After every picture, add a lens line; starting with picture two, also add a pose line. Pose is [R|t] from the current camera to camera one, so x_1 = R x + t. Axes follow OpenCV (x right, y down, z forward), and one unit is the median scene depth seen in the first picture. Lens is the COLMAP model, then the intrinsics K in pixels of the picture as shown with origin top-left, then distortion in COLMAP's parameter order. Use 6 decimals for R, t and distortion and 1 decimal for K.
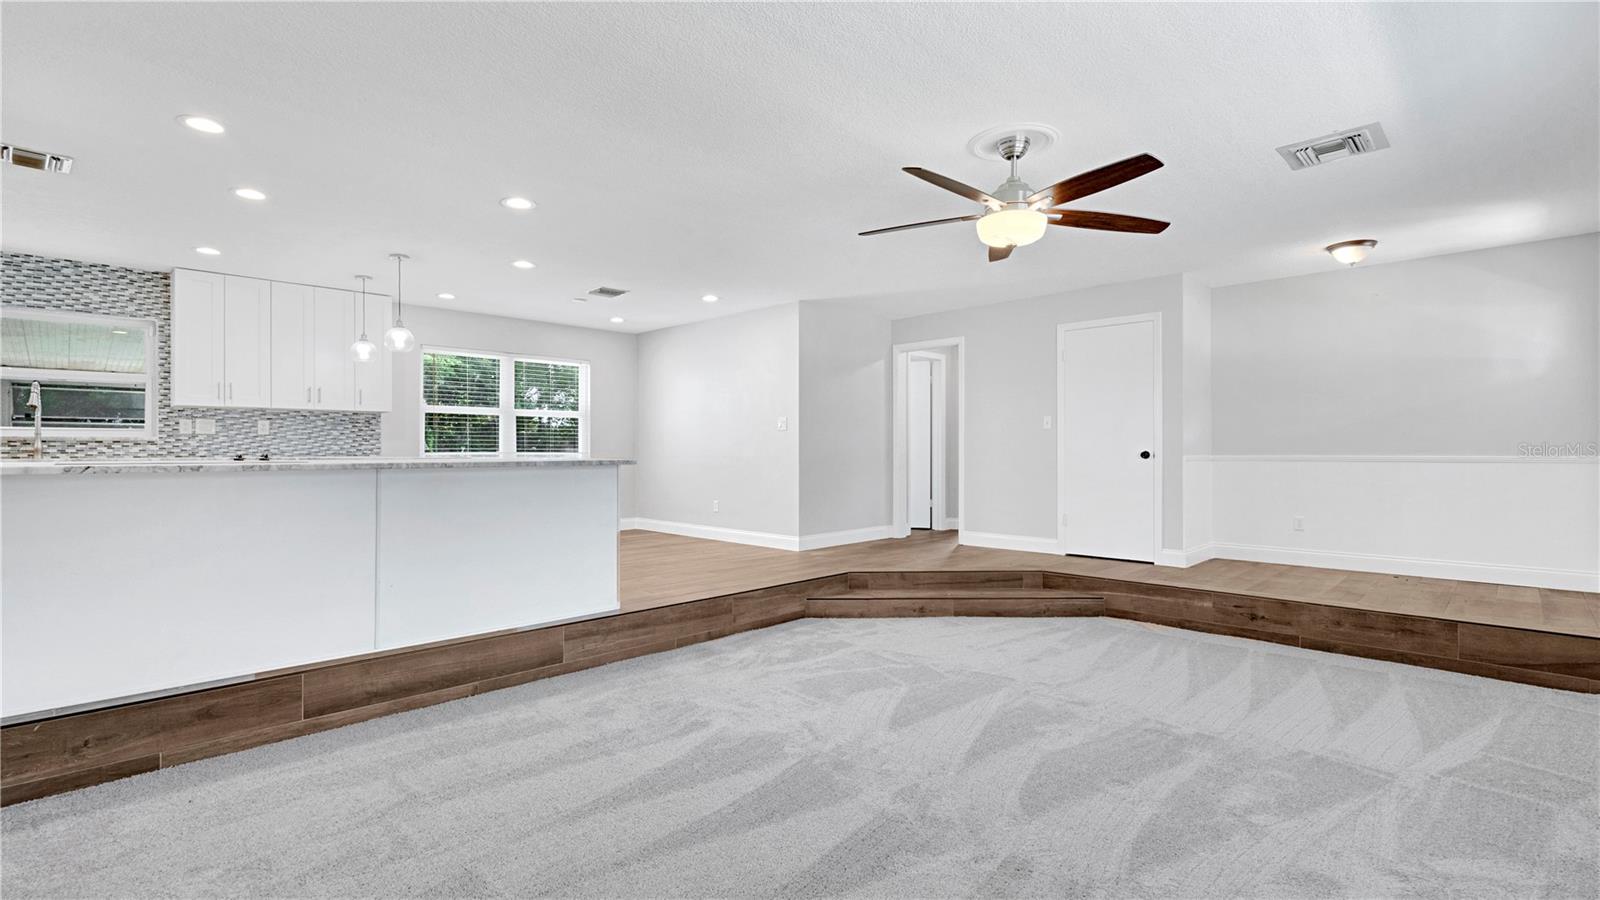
lens RADIAL K [[732.7, 0, 800.0], [0, 732.7, 450.0], [0, 0, 1]] dist [-0.003644, 0.000419]
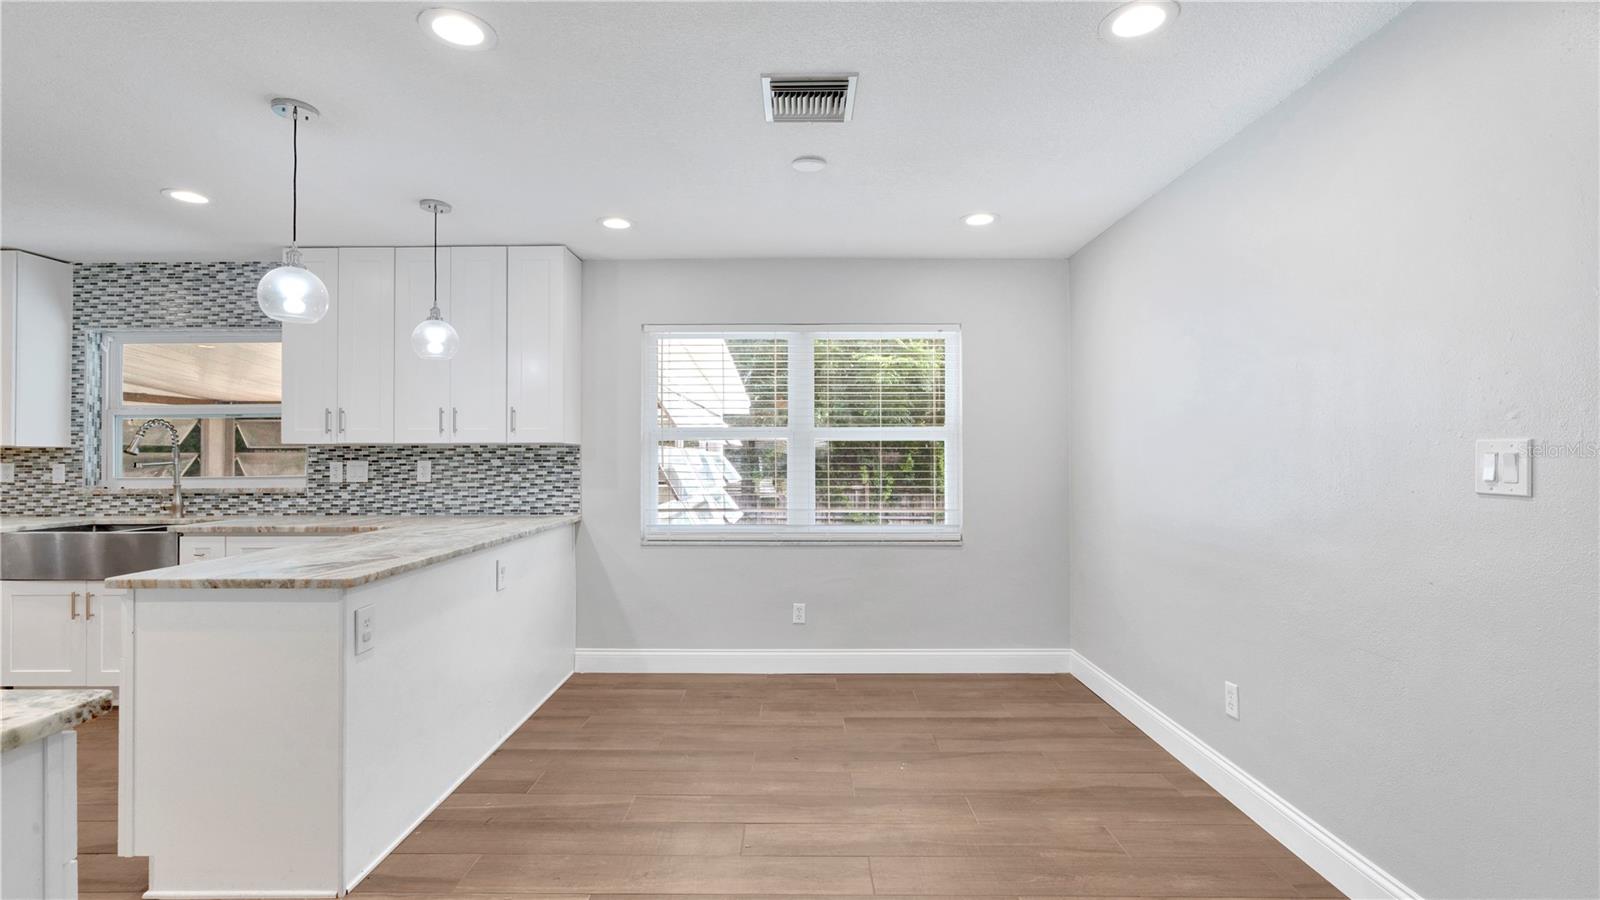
lens RADIAL K [[733.7, 0, 789.3], [0, 733.7, 441.3], [0, 0, 1]] dist [0.000182, 0.001352]
pose [[0.694096, -0.011599, -0.719789, -0.016116], [0.002023, 0.999898, -0.014162, -0.053442], [0.719880, 0.008373, 0.694048, 0.856374]]
